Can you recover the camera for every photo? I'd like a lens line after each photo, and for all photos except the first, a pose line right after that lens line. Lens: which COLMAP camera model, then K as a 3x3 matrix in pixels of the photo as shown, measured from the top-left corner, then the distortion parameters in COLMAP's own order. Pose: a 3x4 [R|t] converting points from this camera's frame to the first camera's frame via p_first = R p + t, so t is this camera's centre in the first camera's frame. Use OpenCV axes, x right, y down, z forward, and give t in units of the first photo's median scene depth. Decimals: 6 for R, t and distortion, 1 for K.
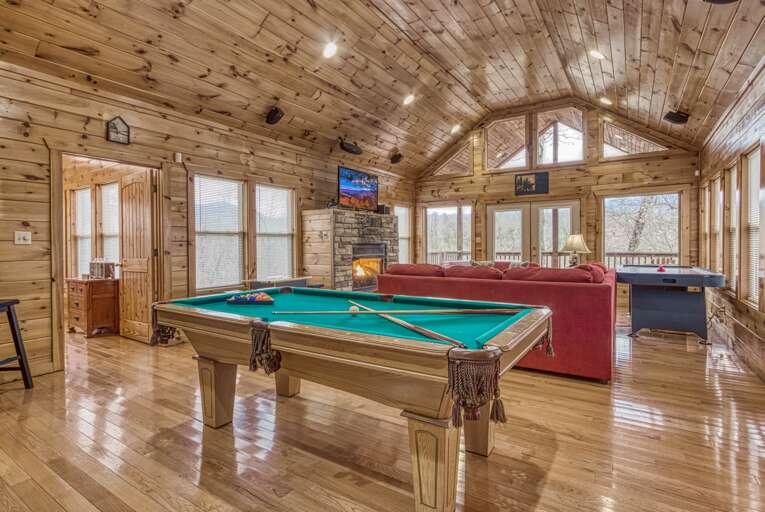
lens RADIAL K [[384.6, 0, 378.4], [0, 384.6, 246.8], [0, 0, 1]] dist [0.000872, 0.000069]
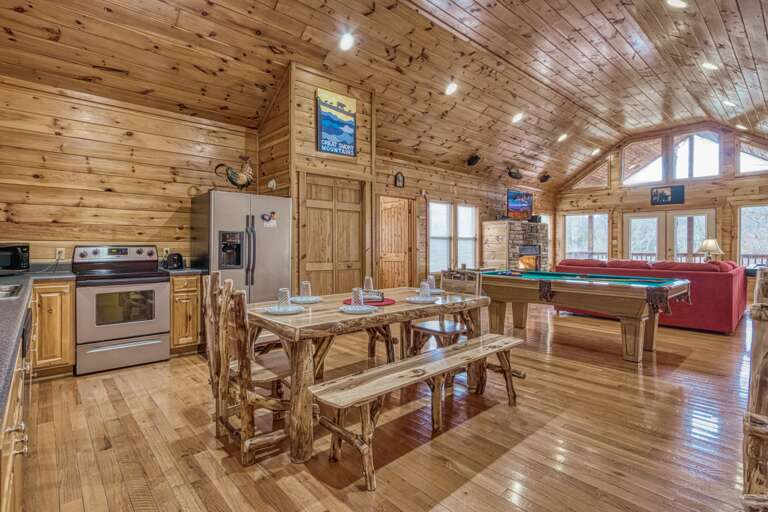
lens RADIAL K [[374.5, 0, 385.1], [0, 374.5, 246.1], [0, 0, 1]] dist [0.008240, 0.000229]
pose [[0.969224, 0.007858, -0.246054, -0.176306], [-0.008534, 0.999962, -0.001680, 0.001900], [0.246031, 0.003729, 0.969255, -0.377012]]
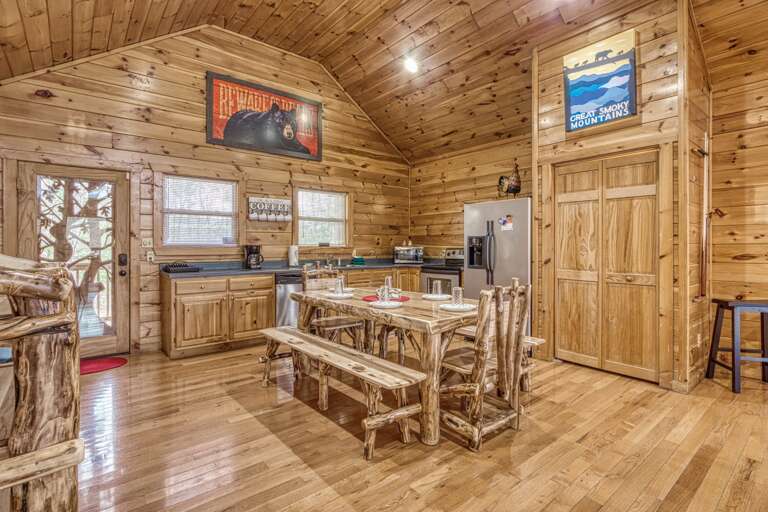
lens RADIAL K [[386.1, 0, 379.9], [0, 386.1, 246.8], [0, 0, 1]] dist [0.000872, 0.000069]
pose [[-0.305087, 0.004844, -0.952312, 0.151547], [-0.005718, 0.999960, 0.006919, -0.004481], [0.952307, 0.007556, -0.305047, 0.145502]]
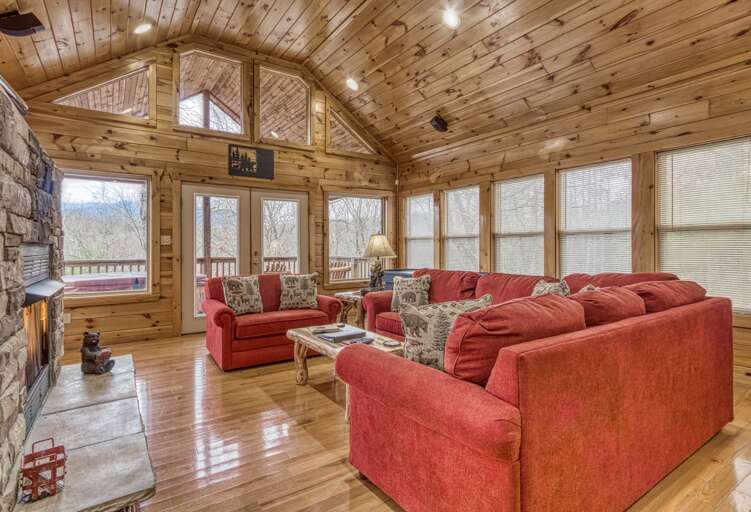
lens RADIAL K [[382.8, 0, 363.3], [0, 382.8, 245.2], [0, 0, 1]] dist [0.004772, 0.001184]
pose [[0.393586, 0.006876, 0.919262, -0.185123], [0.010080, 0.999880, -0.011794, -0.001309], [-0.919233, 0.013908, 0.393469, 0.596834]]
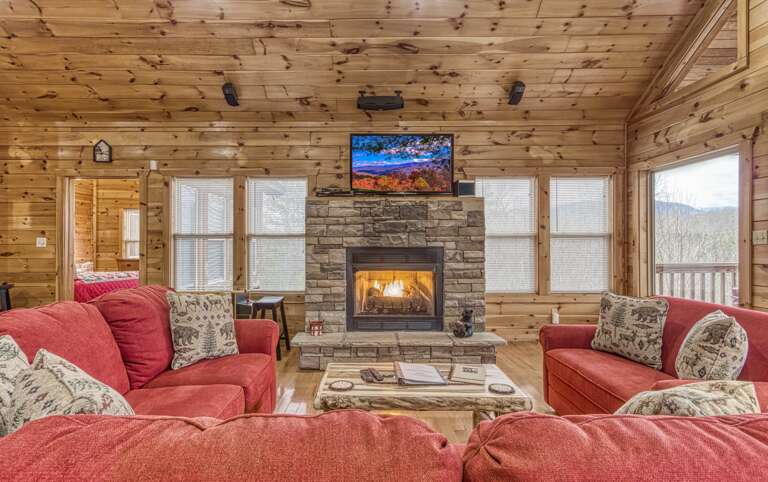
lens RADIAL K [[379.9, 0, 379.4], [0, 379.9, 246.7], [0, 0, 1]] dist [0.011879, -0.000606]
pose [[0.552529, -0.001997, -0.833491, 0.435733], [-0.007988, 0.999939, -0.007691, -0.003715], [0.833455, 0.010908, 0.552479, 0.593257]]
